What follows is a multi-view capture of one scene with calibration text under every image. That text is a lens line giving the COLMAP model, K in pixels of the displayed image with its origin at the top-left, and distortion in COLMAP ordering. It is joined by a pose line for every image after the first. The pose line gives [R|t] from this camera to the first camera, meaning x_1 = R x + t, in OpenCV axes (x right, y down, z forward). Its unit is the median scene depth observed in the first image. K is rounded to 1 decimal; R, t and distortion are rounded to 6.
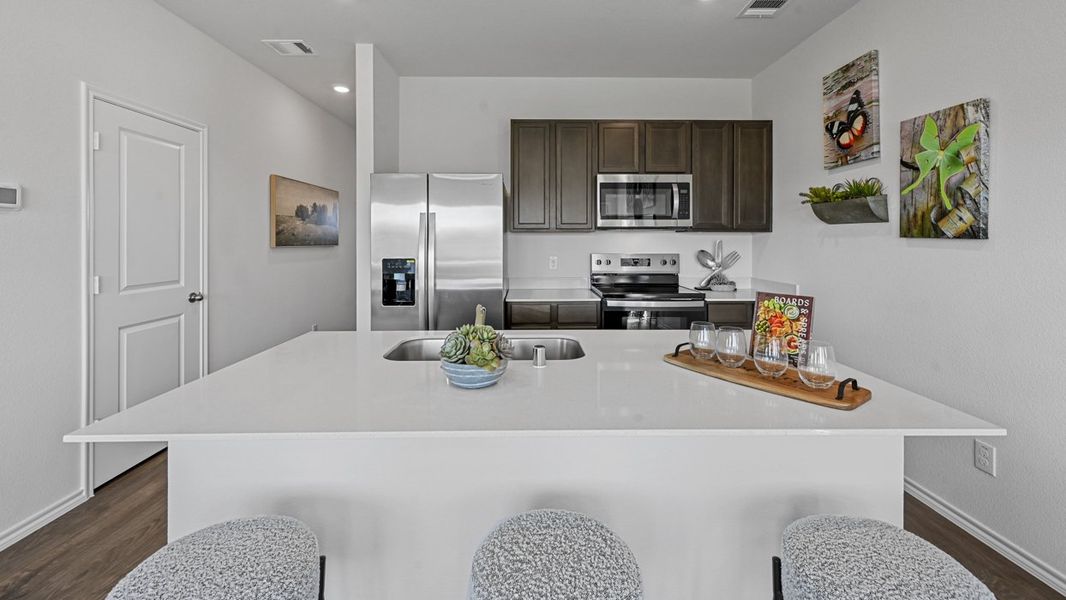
lens RADIAL K [[423.3, 0, 531.9], [0, 423.3, 245.9], [0, 0, 1]] dist [0.001700, 0.000098]
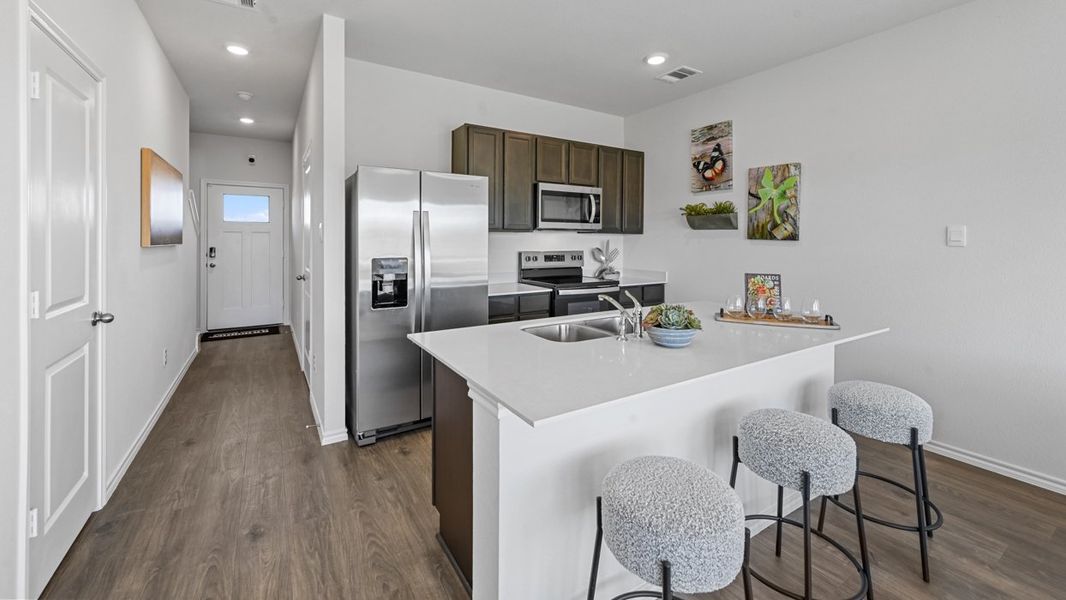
lens RADIAL K [[423.3, 0, 531.9], [0, 423.3, 245.9], [0, 0, 1]] dist [0.001700, 0.000098]
pose [[0.854776, -0.002812, 0.518990, -0.592204], [0.000657, 0.999990, 0.004335, -0.001303], [-0.518997, -0.003364, 0.854769, 0.030832]]
